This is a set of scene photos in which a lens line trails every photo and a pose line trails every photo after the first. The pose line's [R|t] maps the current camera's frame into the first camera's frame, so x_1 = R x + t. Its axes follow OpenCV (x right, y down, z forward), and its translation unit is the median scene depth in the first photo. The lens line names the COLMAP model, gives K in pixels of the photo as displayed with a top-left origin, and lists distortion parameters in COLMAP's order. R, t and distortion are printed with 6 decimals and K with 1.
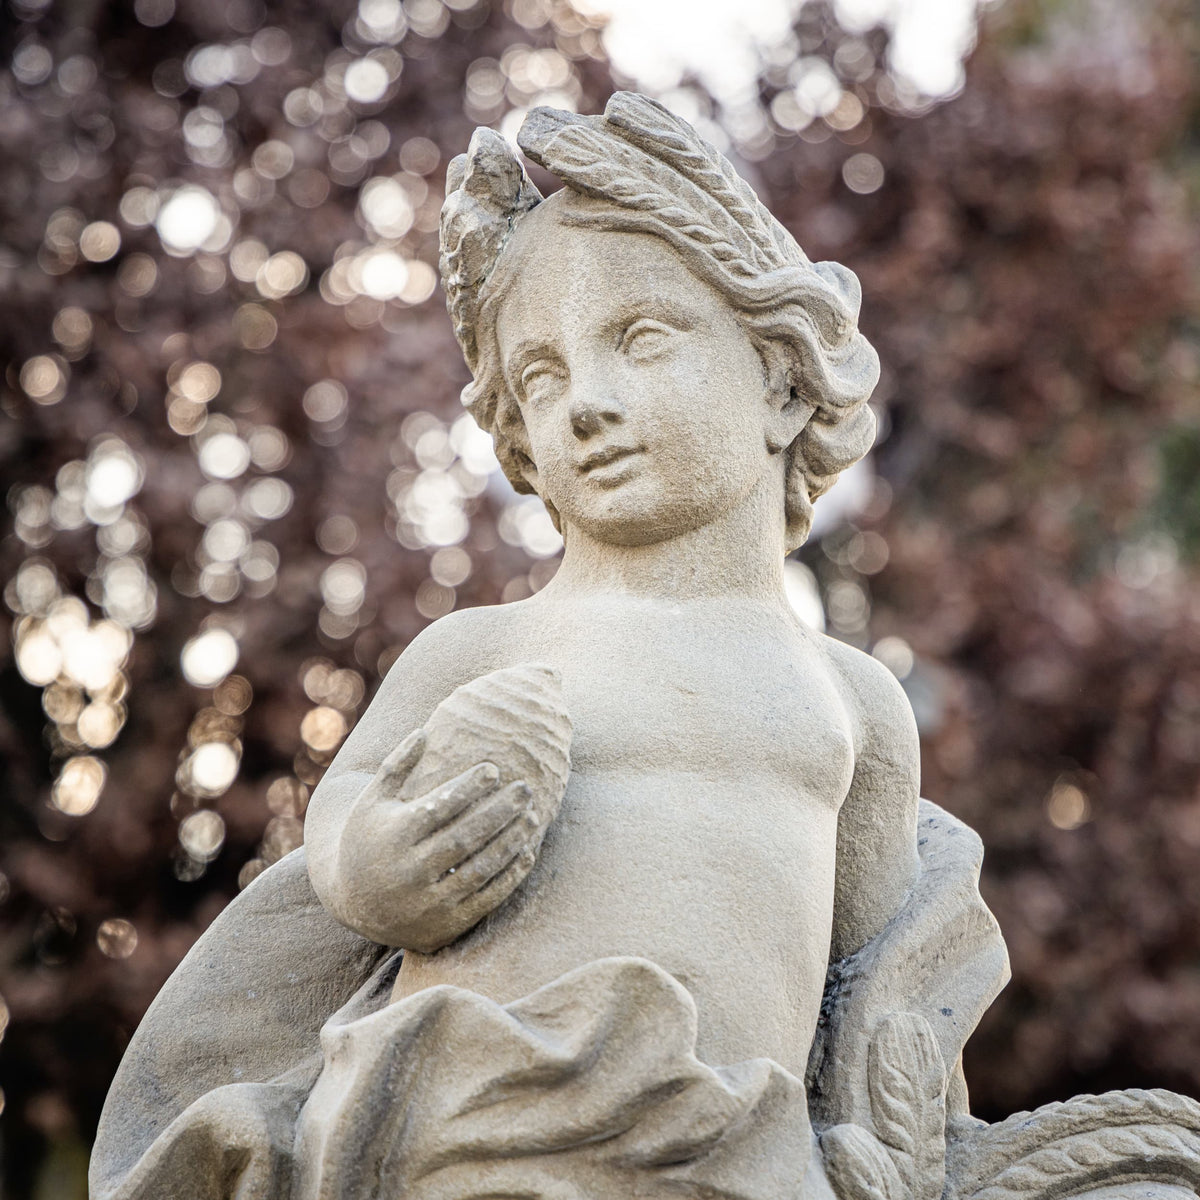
lens RADIAL K [[5181.0, 0, 631.5], [0, 5181.0, 599.8], [0, 0, 1]] dist [0.666788, 0.422392]
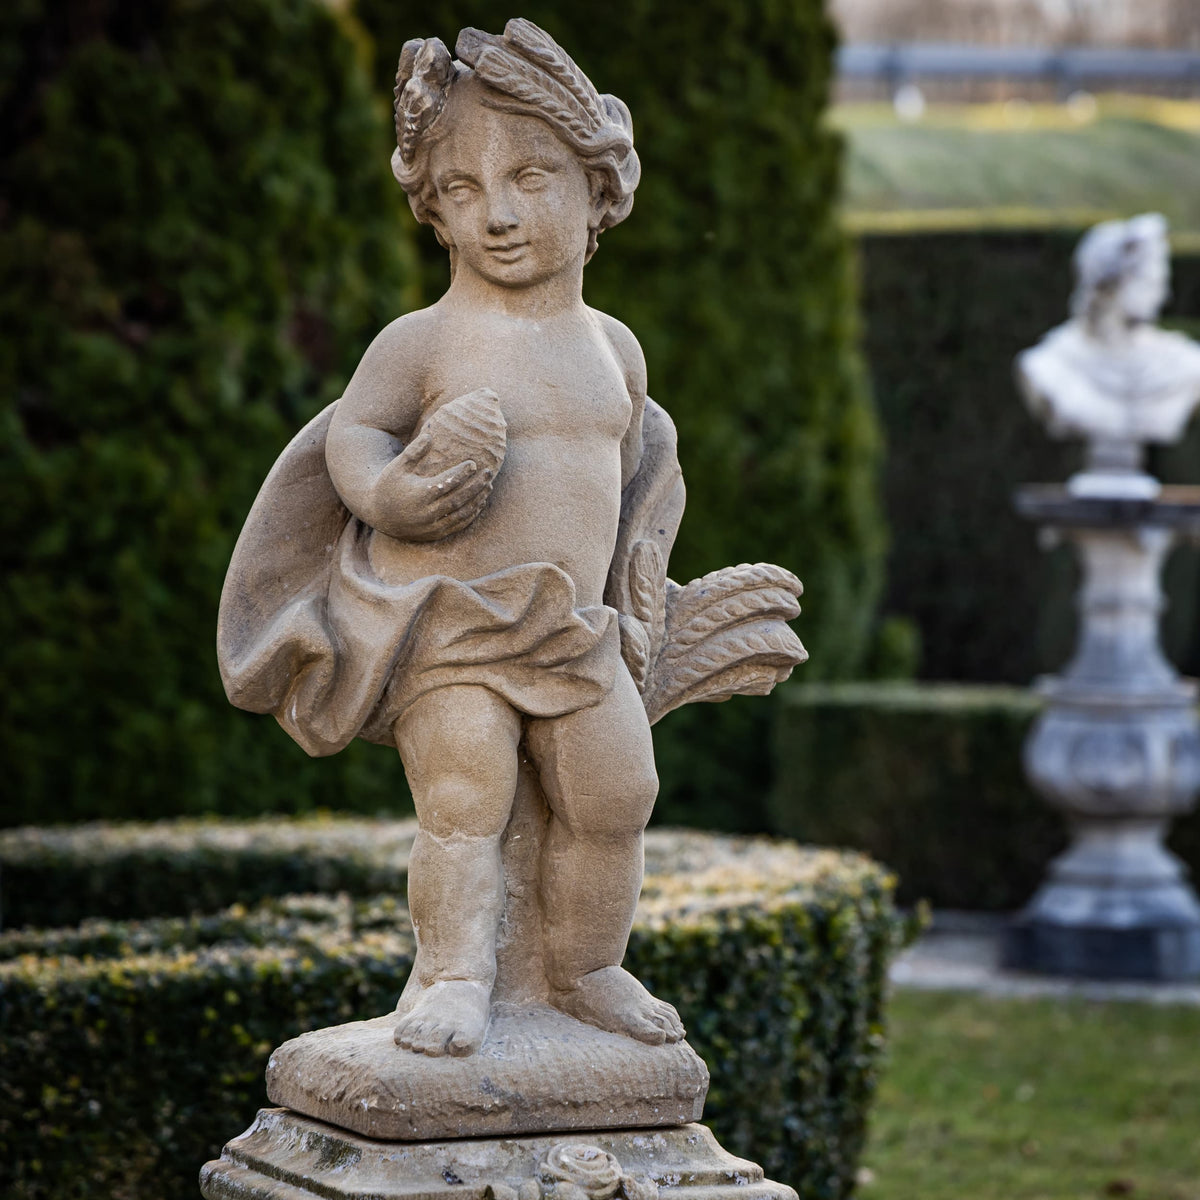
lens RADIAL K [[5181.0, 0, 631.5], [0, 5181.0, 599.8], [0, 0, 1]] dist [0.666788, 0.422392]
pose [[0.959989, -0.028911, 0.278542, -0.451001], [-0.072919, 0.934538, 0.348312, -0.524165], [-0.270379, -0.354687, 0.895038, -0.605754]]
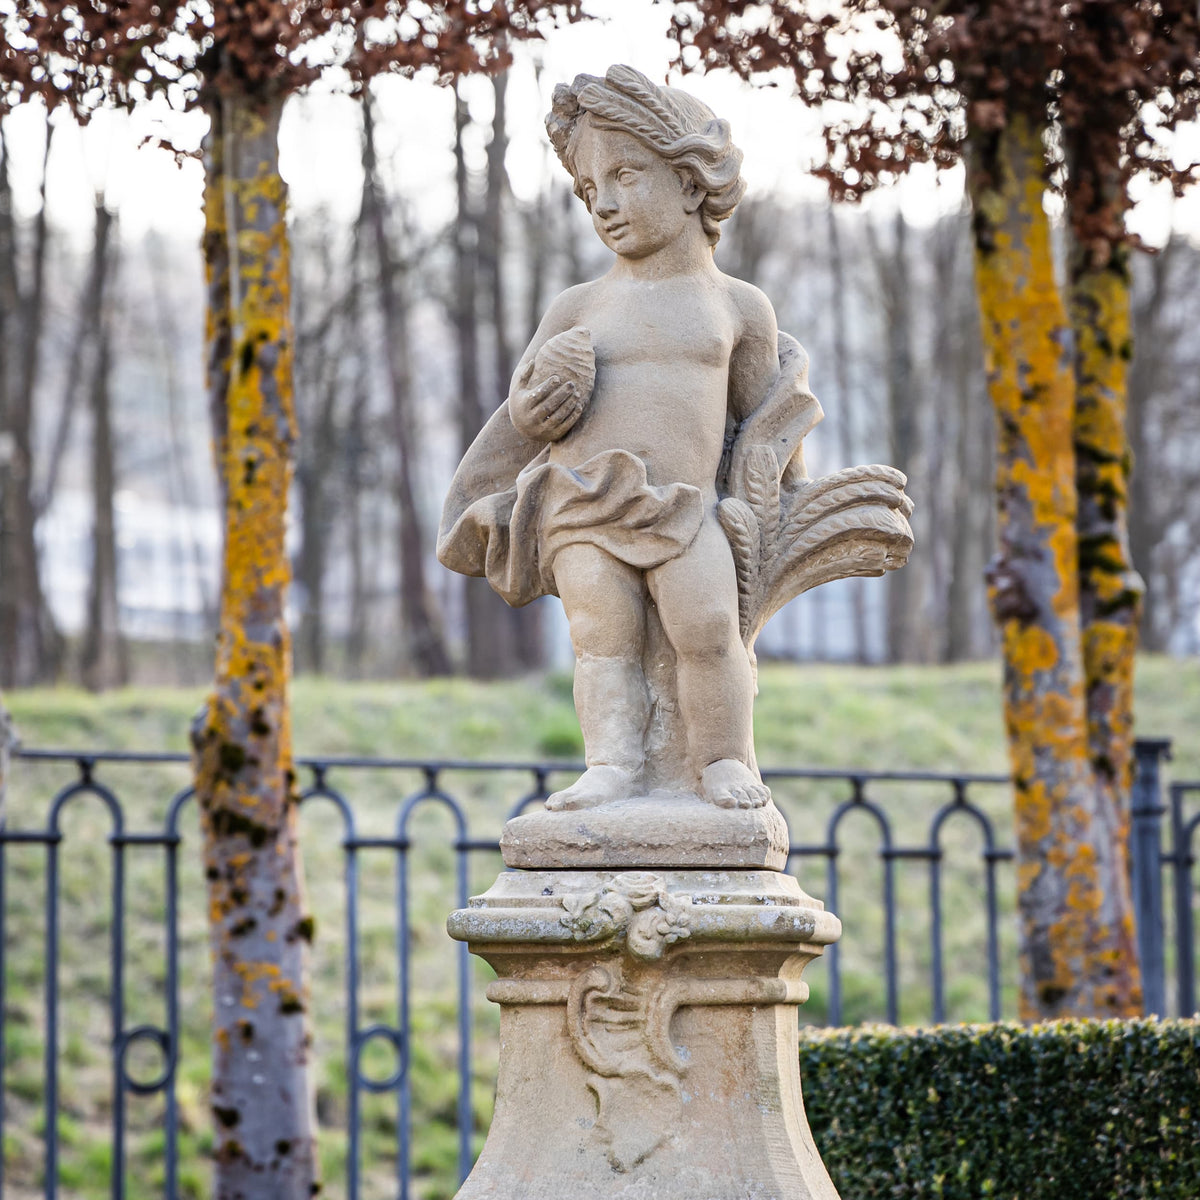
lens RADIAL K [[5838.1, 0, 600.0], [0, 5838.1, 600.0], [0, 0, 1]] dist [0.695431, 0.289366]
pose [[0.958702, -0.049638, -0.280049, 0.733782], [0.116470, 0.966823, 0.227351, -0.474182], [0.259472, -0.250579, 0.932676, -1.555135]]
